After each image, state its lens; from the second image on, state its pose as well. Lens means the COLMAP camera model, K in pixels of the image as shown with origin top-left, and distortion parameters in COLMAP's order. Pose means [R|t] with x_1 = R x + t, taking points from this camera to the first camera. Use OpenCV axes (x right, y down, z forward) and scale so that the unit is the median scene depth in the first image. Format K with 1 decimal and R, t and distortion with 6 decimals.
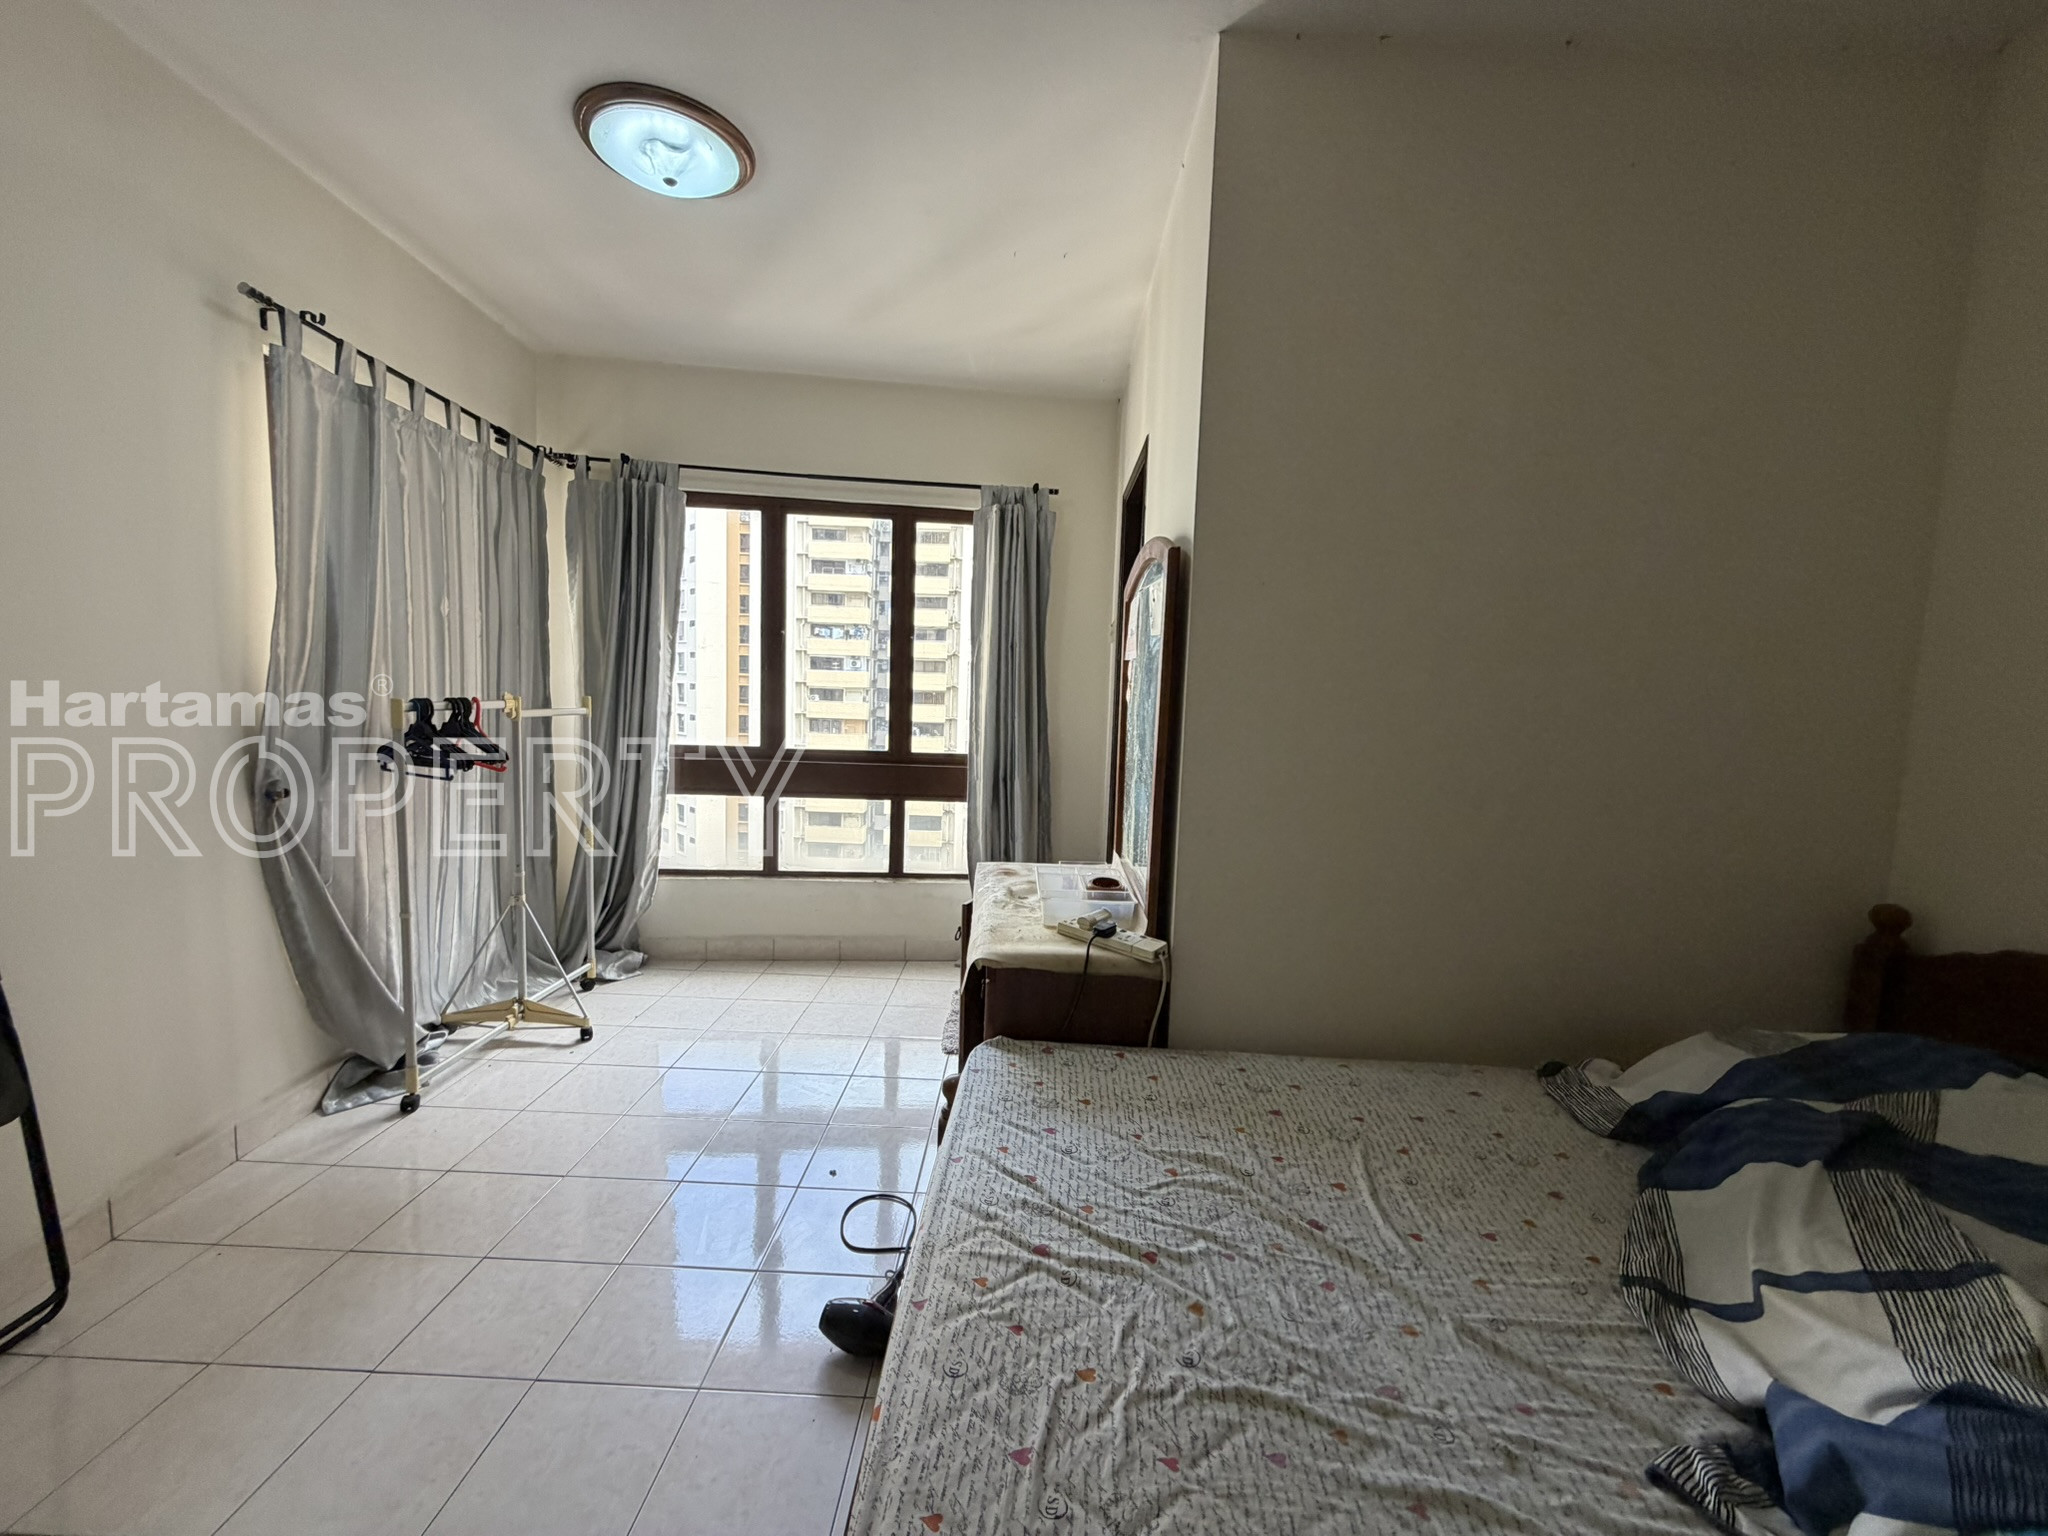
lens RADIAL K [[811.2, 0, 1022.1], [0, 811.2, 762.5], [0, 0, 1]] dist [0.000766, 0.000189]
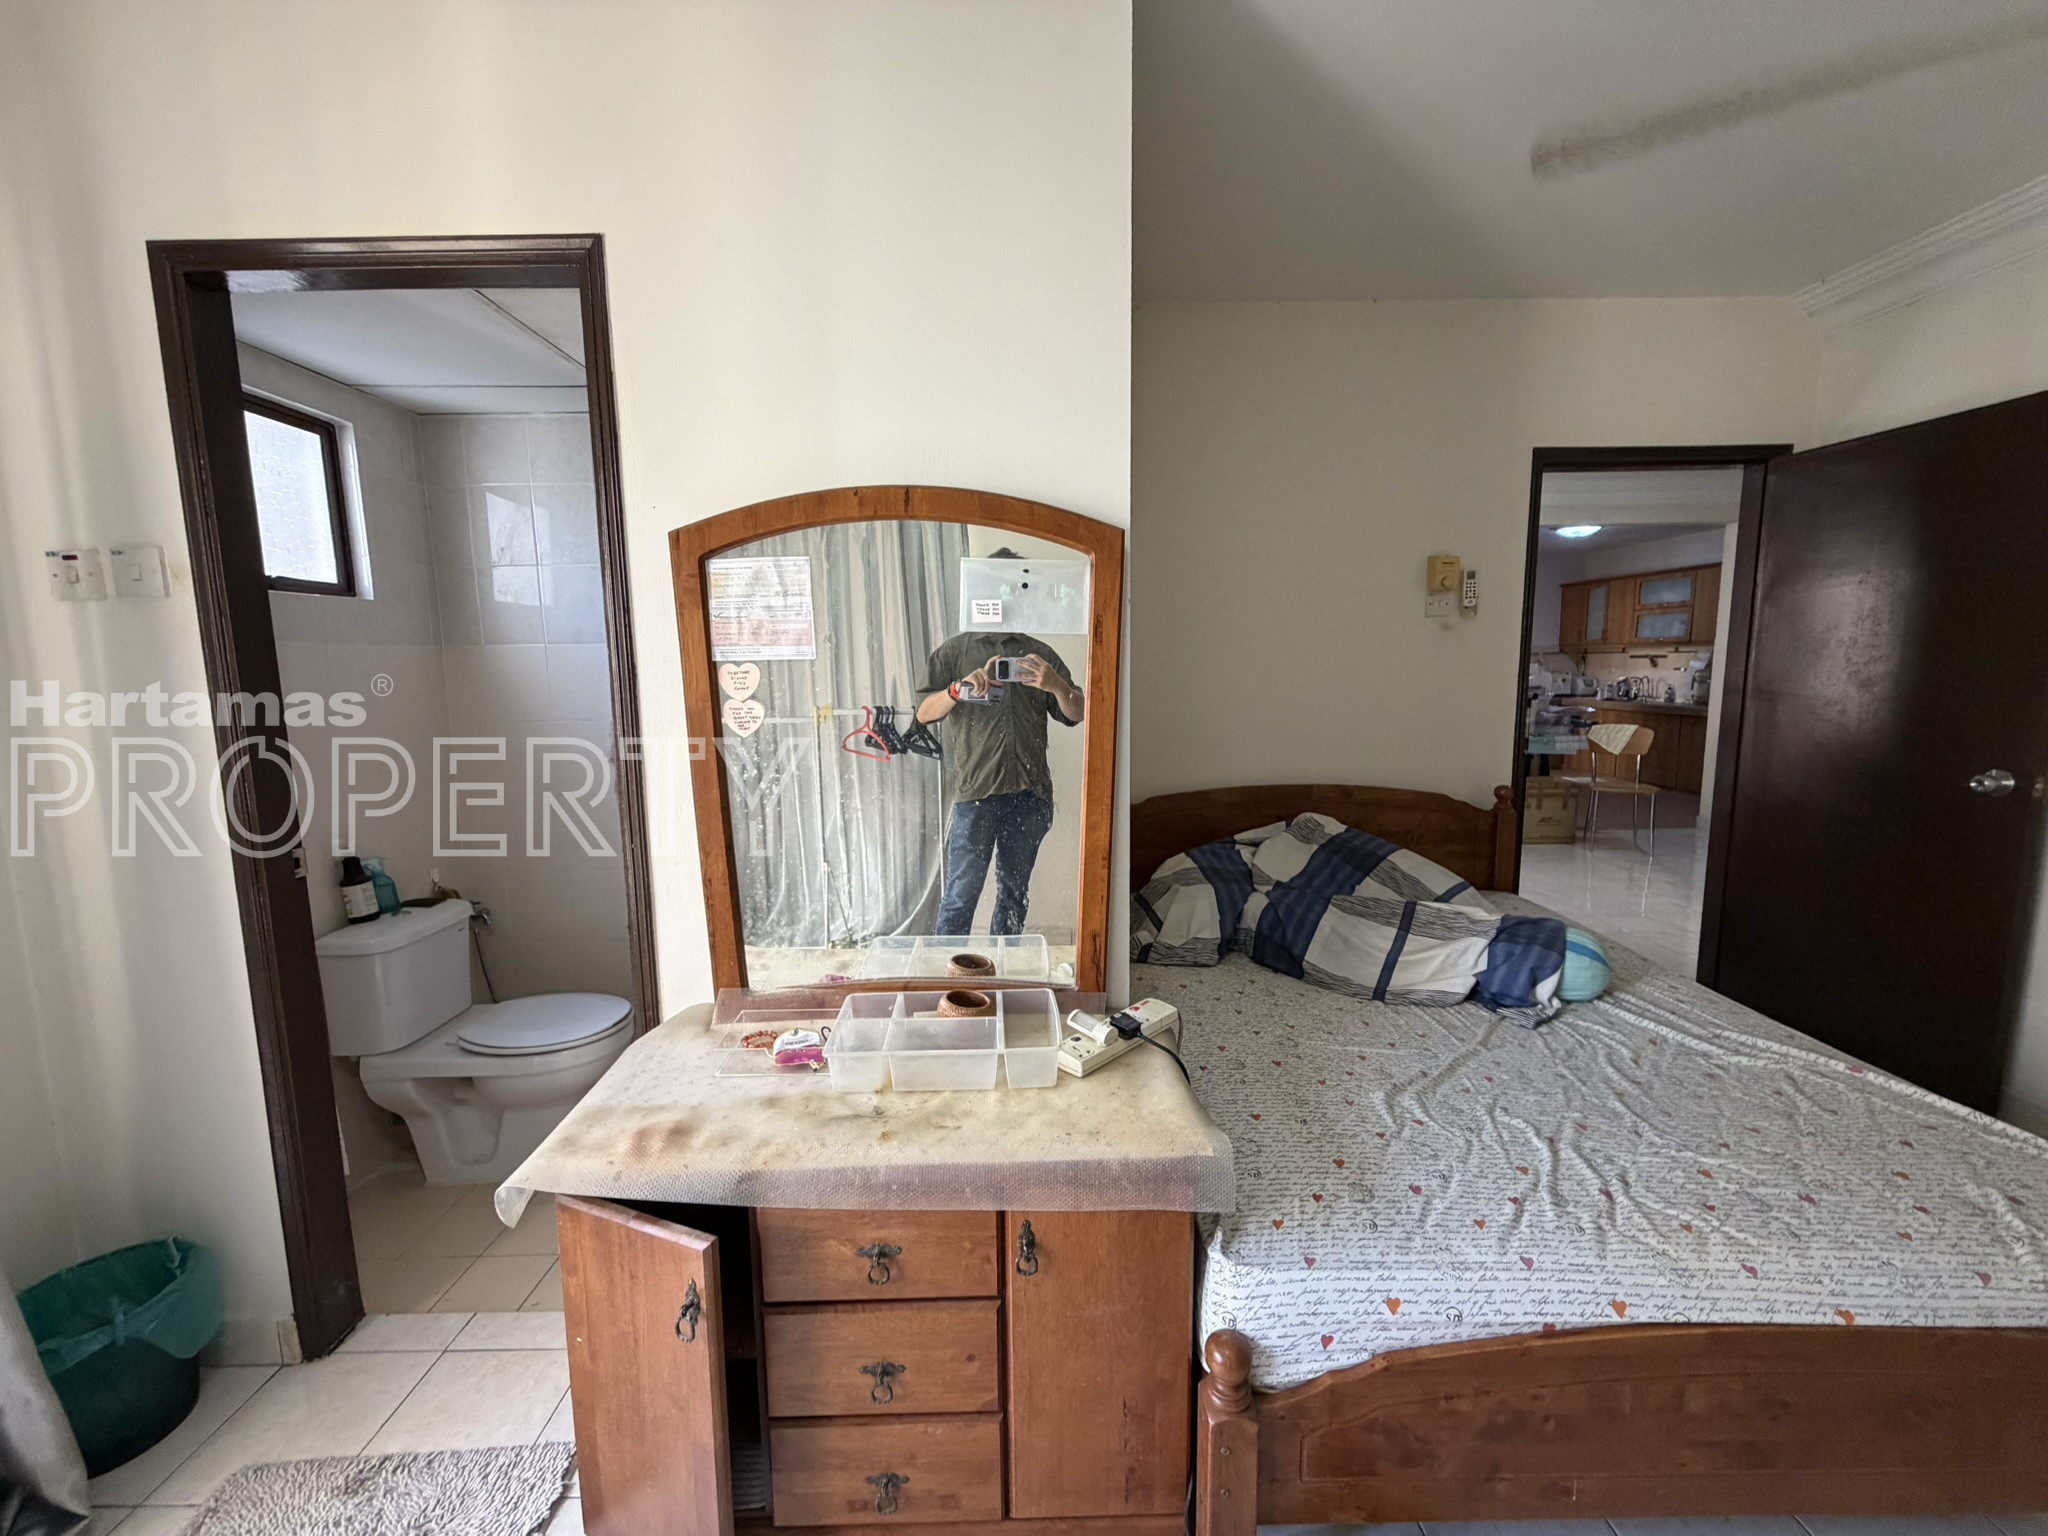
lens RADIAL K [[811.2, 0, 1022.1], [0, 811.2, 762.5], [0, 0, 1]] dist [0.000766, 0.000189]
pose [[-0.025523, -0.157443, 0.987198, -0.470036], [0.101697, 0.981988, 0.159242, -0.131761], [-0.994488, 0.104460, -0.009051, 0.827852]]
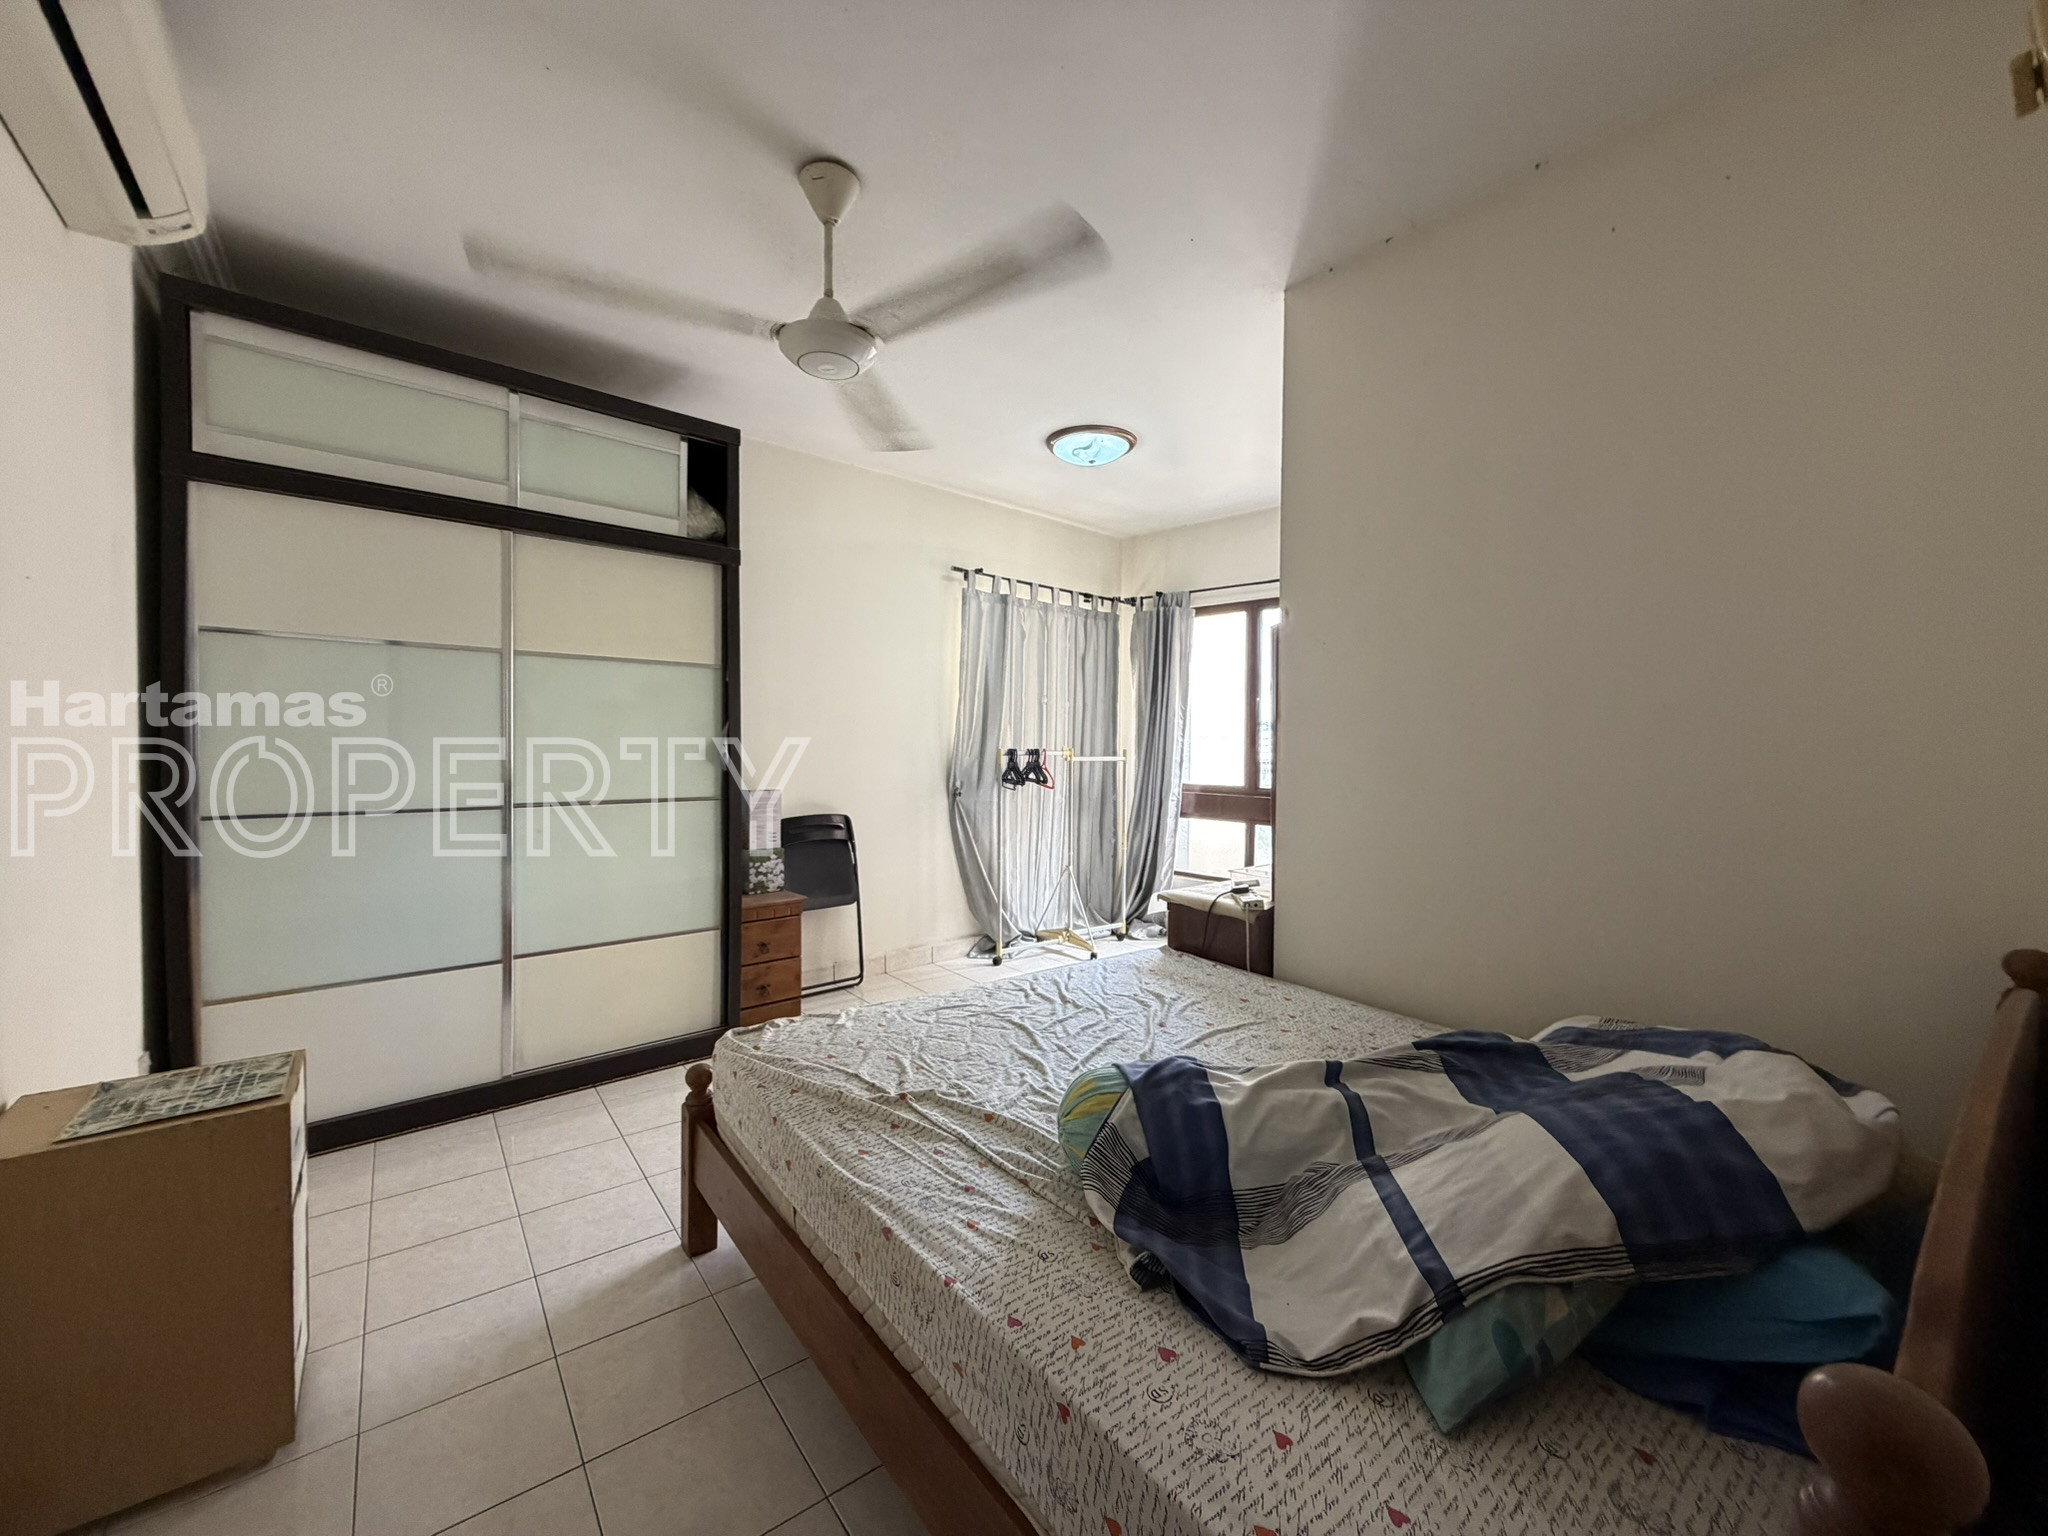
lens RADIAL K [[811.2, 0, 1022.1], [0, 811.2, 762.5], [0, 0, 1]] dist [0.000766, 0.000189]
pose [[0.625617, -0.014195, -0.780001, 0.762157], [-0.054733, 0.996572, -0.062036, 0.069682], [0.778208, 0.081502, 0.622695, -0.173479]]
